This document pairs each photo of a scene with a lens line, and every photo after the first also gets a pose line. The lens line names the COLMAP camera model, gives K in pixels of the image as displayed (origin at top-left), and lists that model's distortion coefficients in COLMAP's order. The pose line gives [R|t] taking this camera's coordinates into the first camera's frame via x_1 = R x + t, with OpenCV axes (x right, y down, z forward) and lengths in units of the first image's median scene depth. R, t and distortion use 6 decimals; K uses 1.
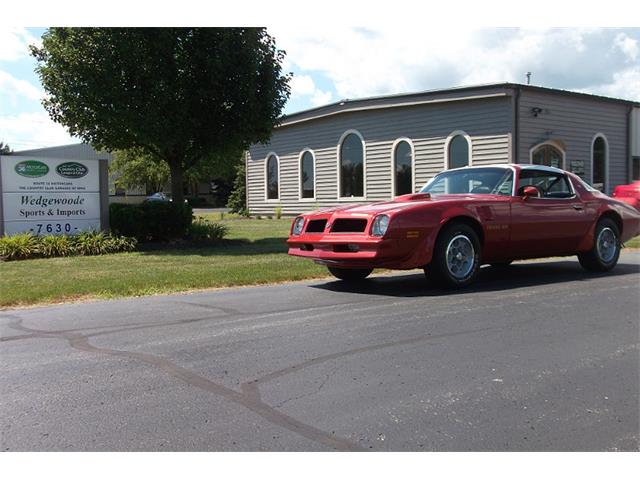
lens RADIAL K [[708.0, 0, 324.7], [0, 708.0, 235.3], [0, 0, 1]] dist [0.005621, 0.000000]
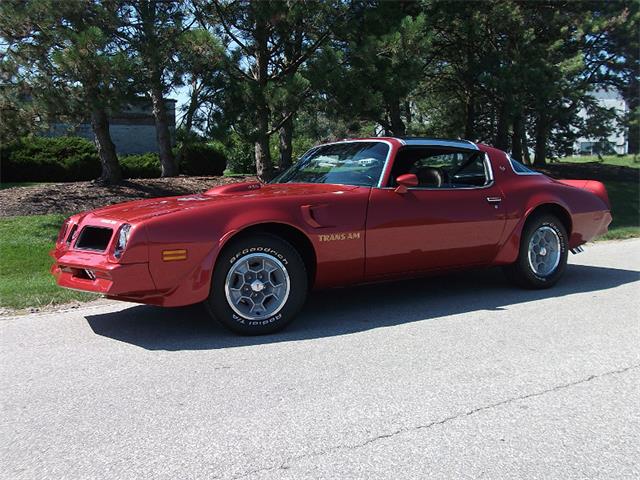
lens RADIAL K [[708.0, 0, 315.1], [0, 708.0, 239.7], [0, 0, 1]] dist [0.005621, 0.000000]
pose [[0.996739, 0.003904, -0.080596, 0.221632], [0.000906, 0.998225, 0.059556, -0.038817], [0.080685, -0.059435, 0.994966, 0.281463]]
